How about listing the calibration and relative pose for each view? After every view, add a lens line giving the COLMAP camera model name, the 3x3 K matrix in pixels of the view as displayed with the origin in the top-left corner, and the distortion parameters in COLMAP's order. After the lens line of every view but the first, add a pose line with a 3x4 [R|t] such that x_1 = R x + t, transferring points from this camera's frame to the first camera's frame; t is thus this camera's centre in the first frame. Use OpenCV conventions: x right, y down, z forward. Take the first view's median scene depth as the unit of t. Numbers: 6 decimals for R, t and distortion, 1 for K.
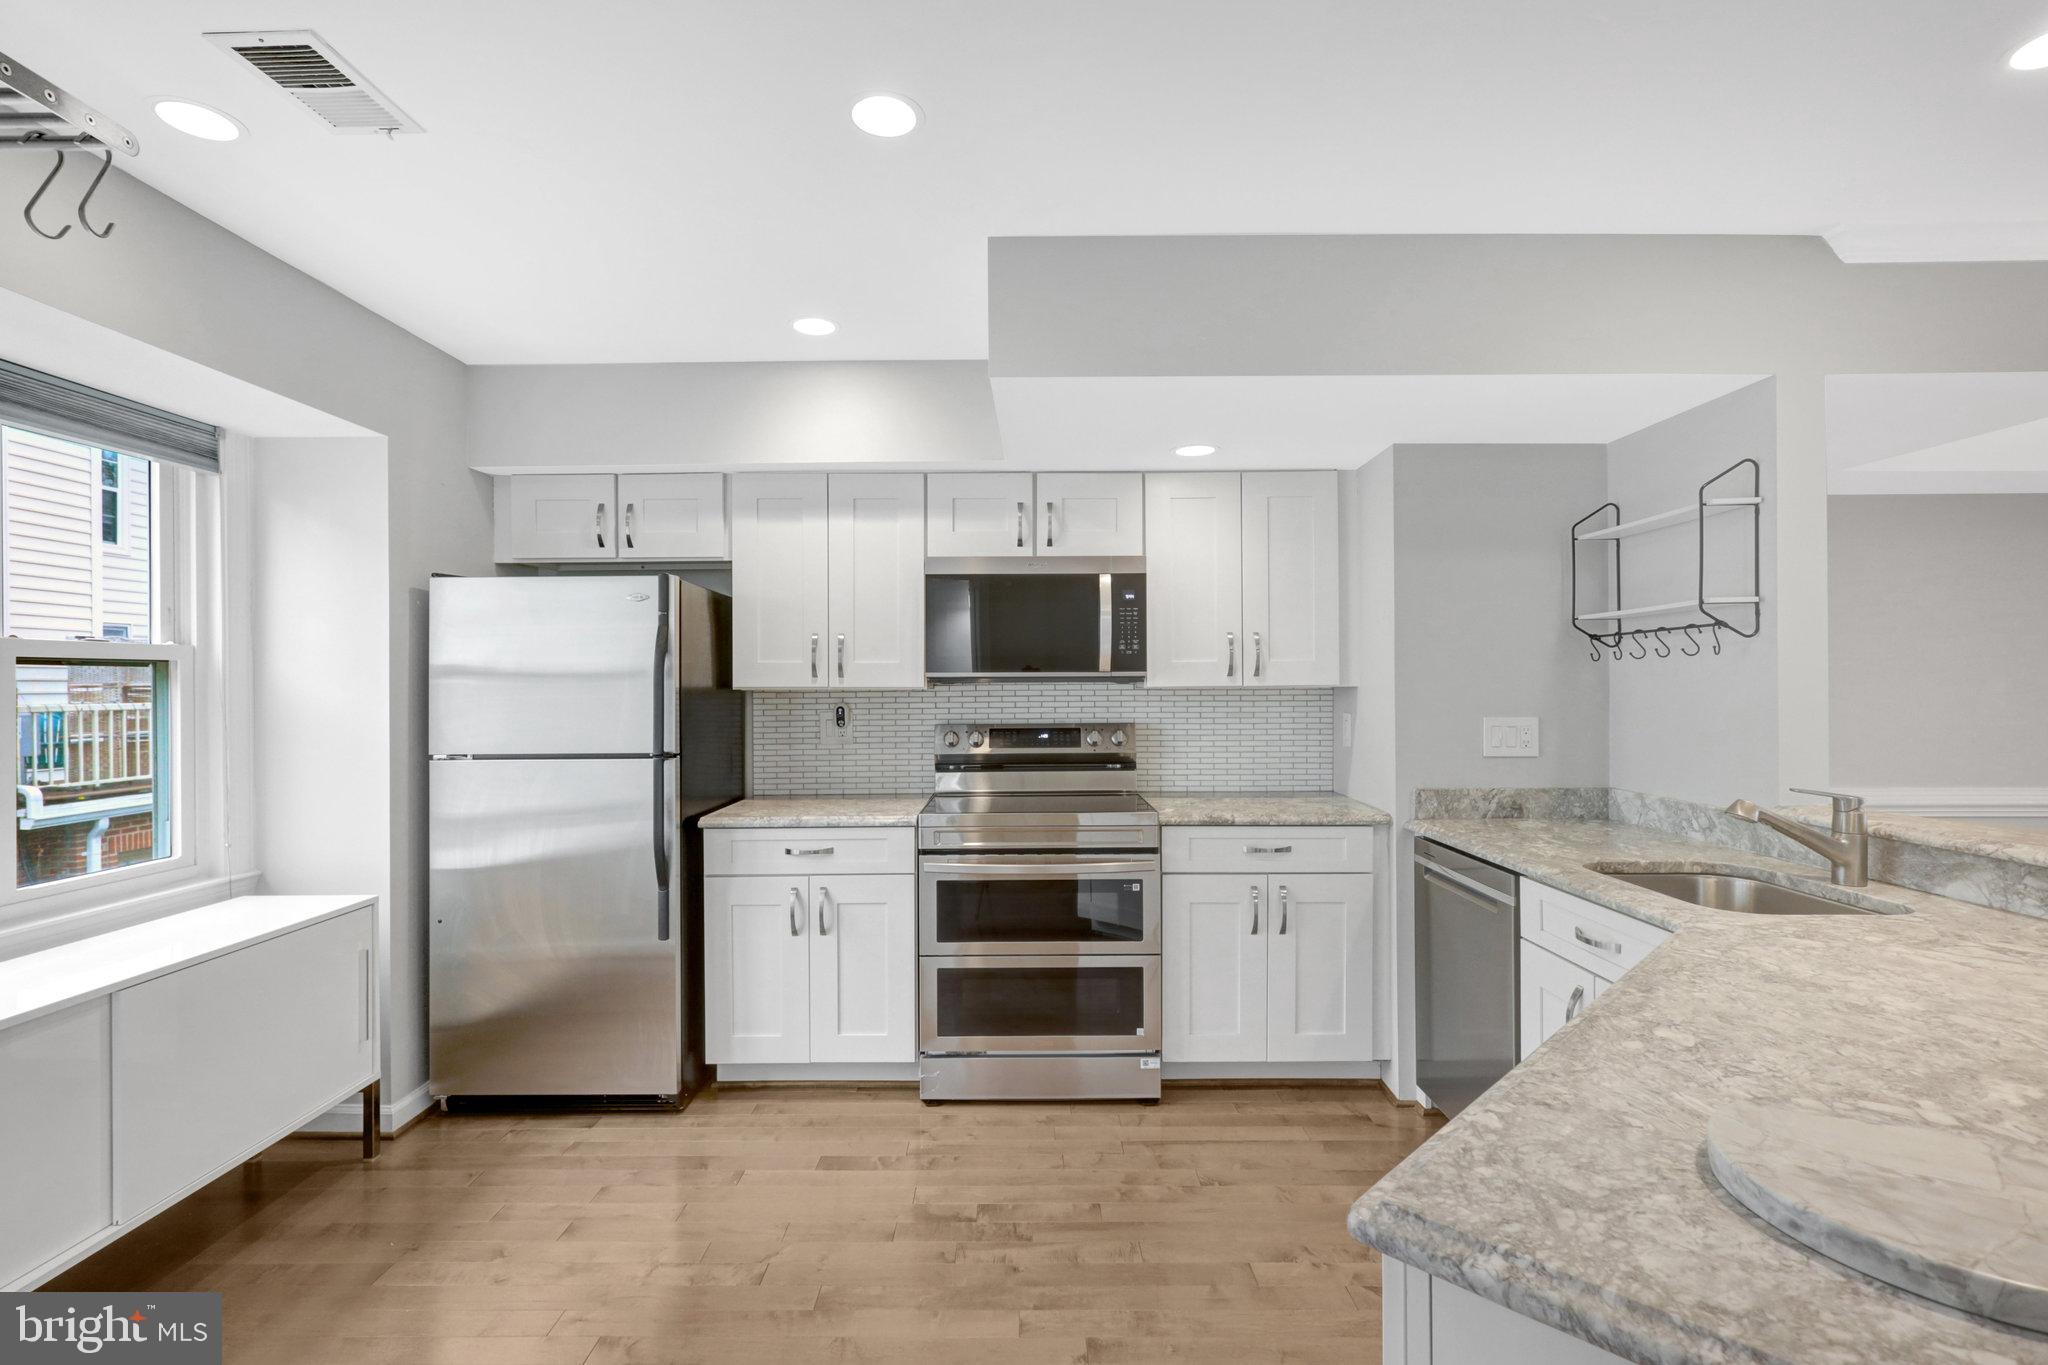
lens RADIAL K [[944.3, 0, 1016.4], [0, 944.3, 688.5], [0, 0, 1]] dist [-0.006053, 0.003019]
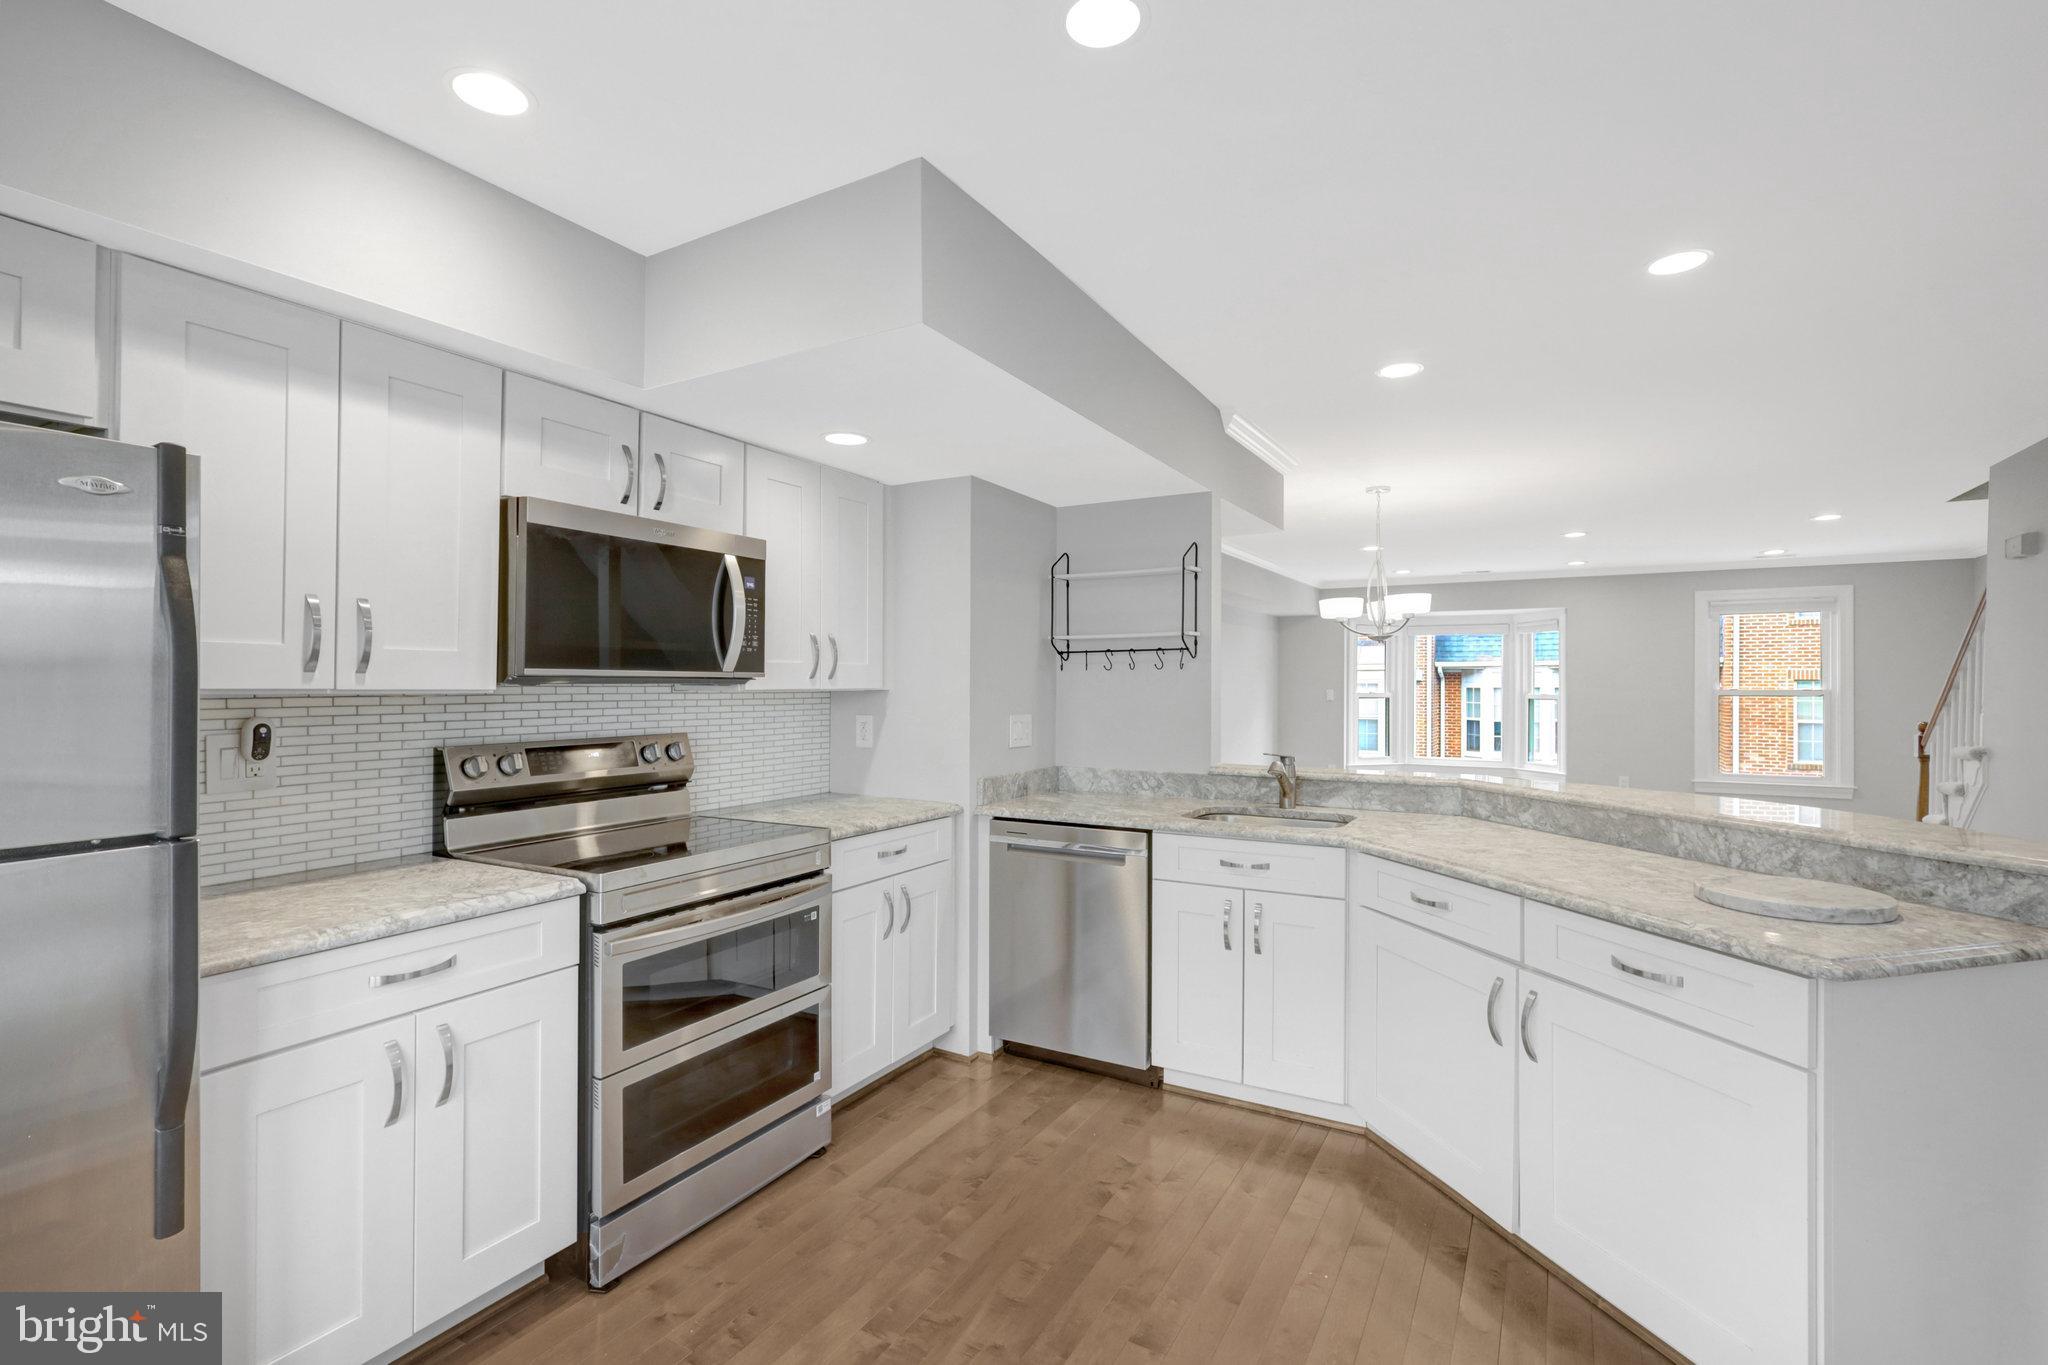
lens RADIAL K [[944.3, 0, 1012.4], [0, 944.3, 684.9], [0, 0, 1]] dist [-0.006053, 0.003019]
pose [[0.488273, 0.006460, 0.872667, -0.556643], [-0.000969, 0.999976, -0.006860, -0.000674], [-0.872691, 0.002504, 0.488267, 0.398451]]
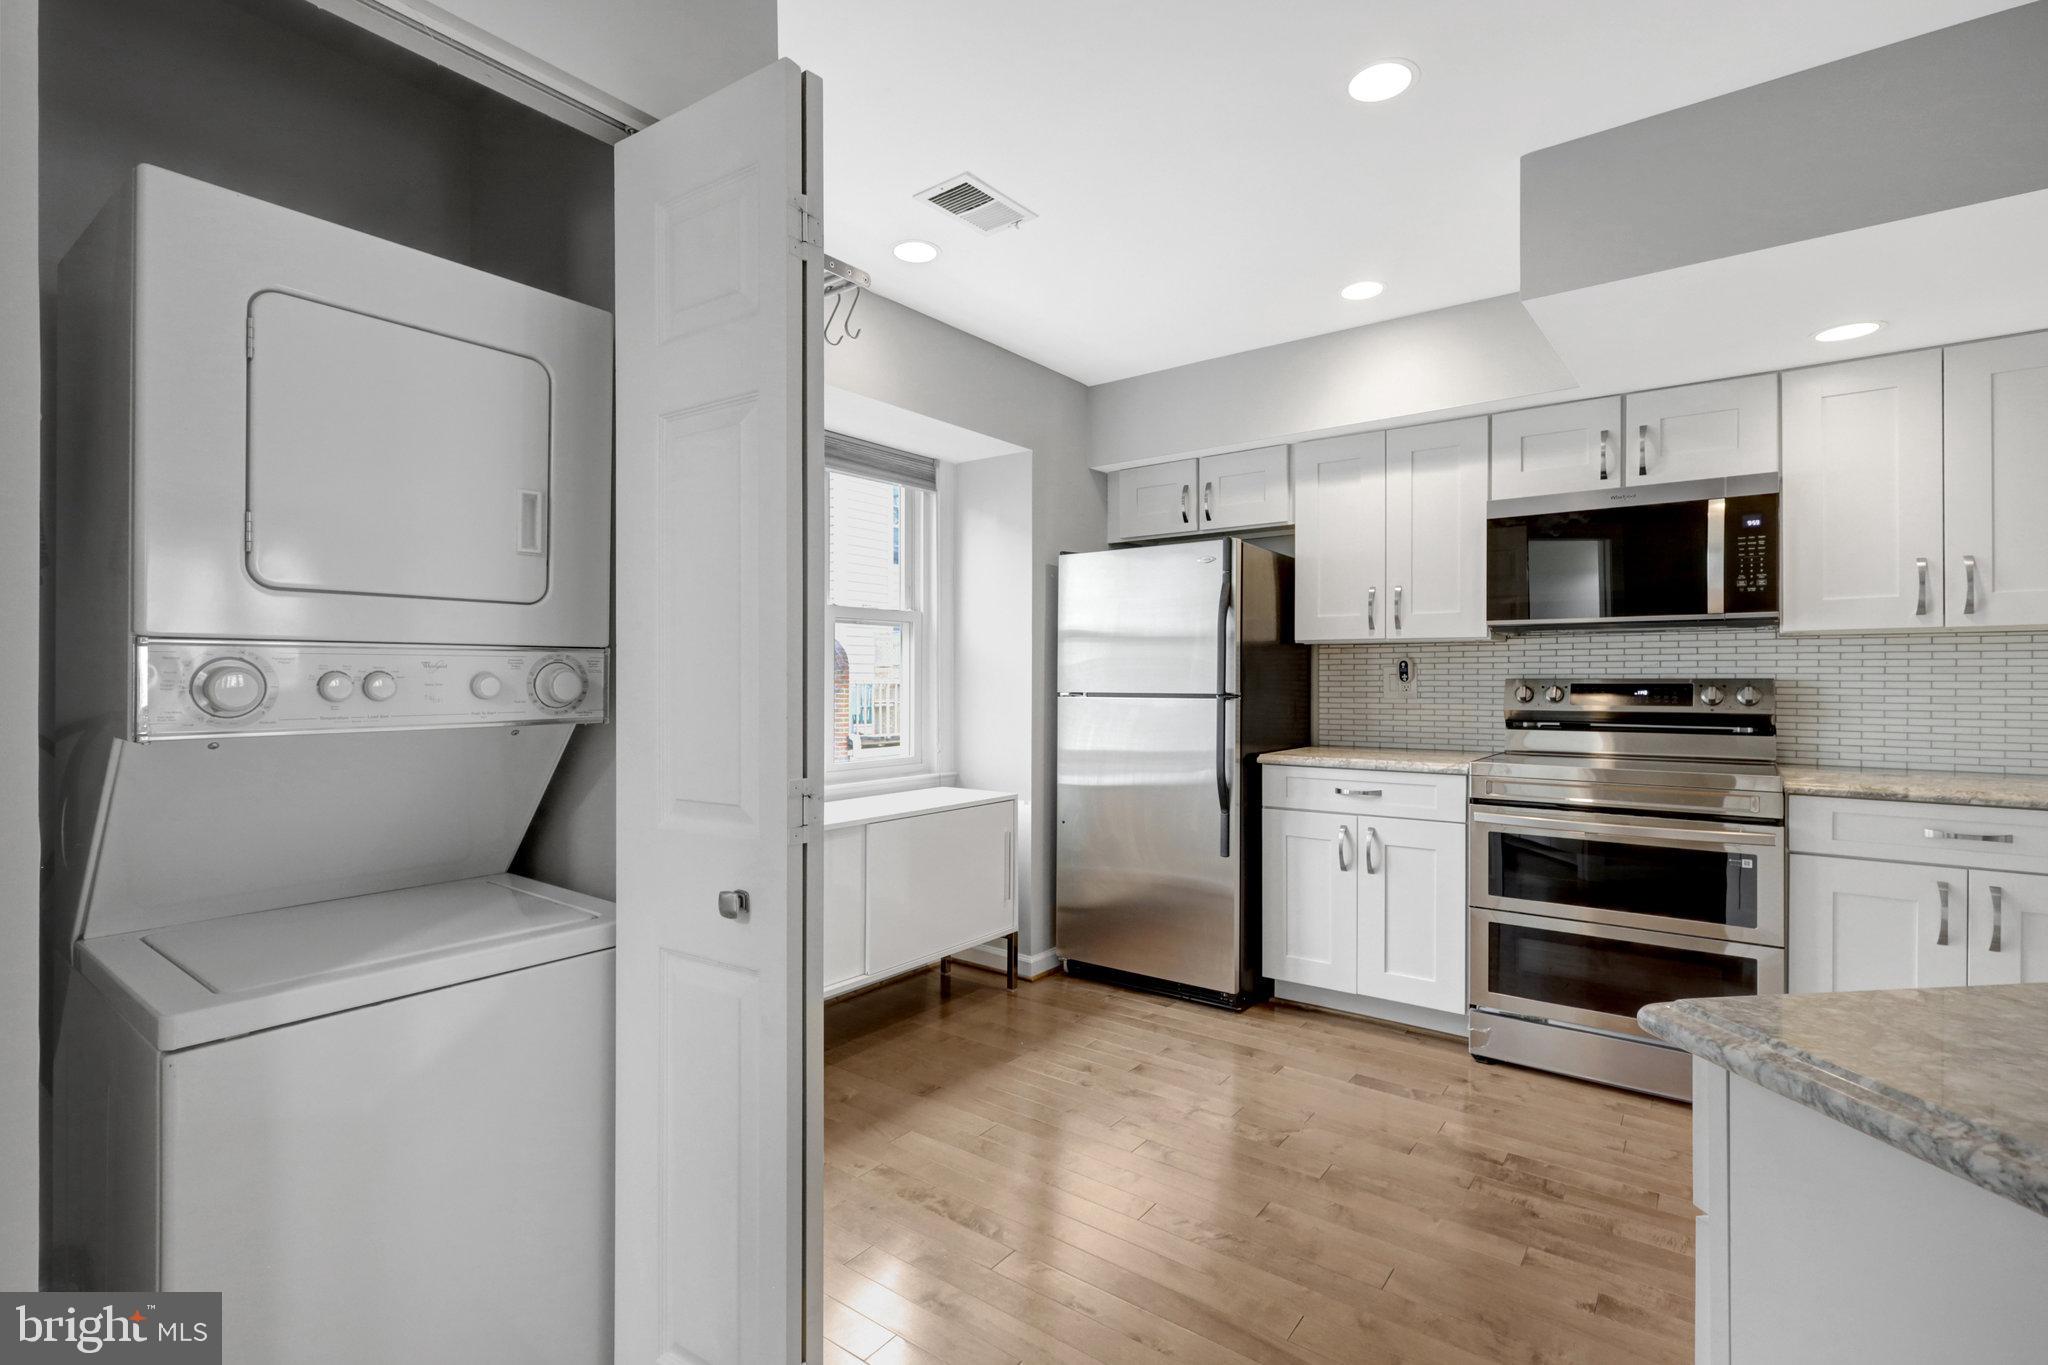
lens RADIAL K [[944.3, 0, 1015.0], [0, 944.3, 678.7], [0, 0, 1]] dist [-0.006053, 0.003019]
pose [[0.798711, 0.007718, -0.601665, 0.108430], [-0.008264, 0.999964, 0.001856, 0.048529], [0.601658, 0.003489, 0.798746, -0.070017]]
